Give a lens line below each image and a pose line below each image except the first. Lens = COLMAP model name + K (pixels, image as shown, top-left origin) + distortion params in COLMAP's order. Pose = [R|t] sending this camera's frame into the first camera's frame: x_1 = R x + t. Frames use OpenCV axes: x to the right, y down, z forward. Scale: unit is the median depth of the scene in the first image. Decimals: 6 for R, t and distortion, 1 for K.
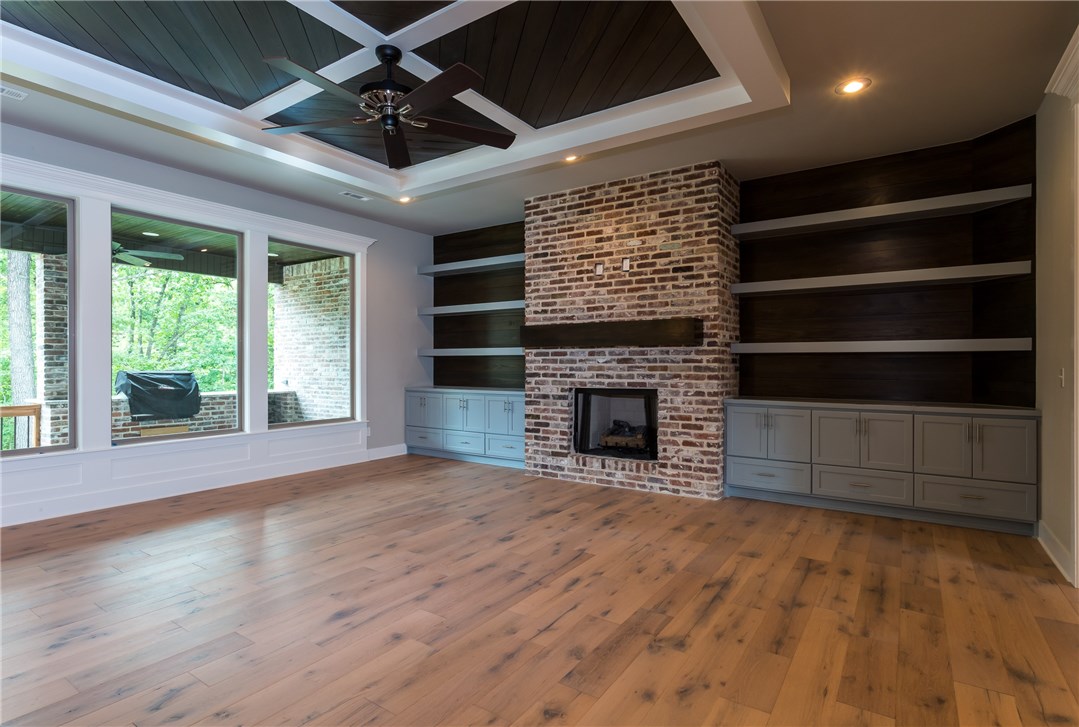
lens RADIAL K [[554.8, 0, 540.6], [0, 554.8, 364.0], [0, 0, 1]] dist [0.001479, 0.000109]
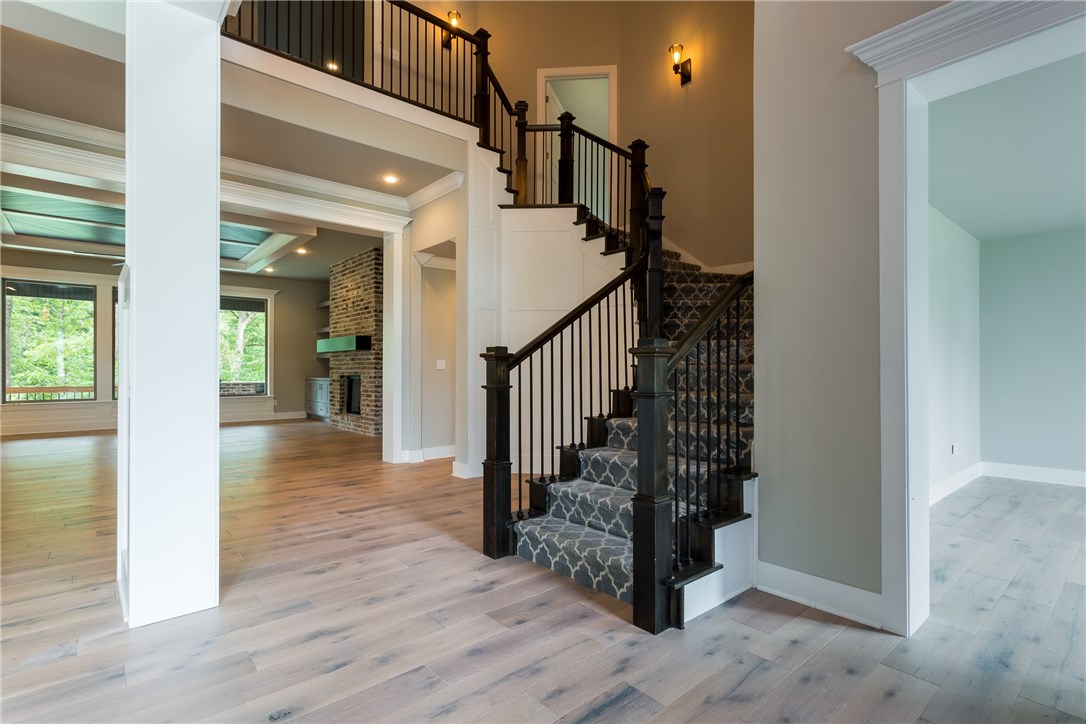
lens RADIAL K [[533.5, 0, 541.3], [0, 533.5, 364.8], [0, 0, 1]] dist [0.002909, -0.000326]
pose [[0.962077, -0.005328, -0.272725, 1.155842], [0.003382, 0.999965, -0.007607, 0.025145], [0.272756, 0.006396, 0.962062, -0.455352]]
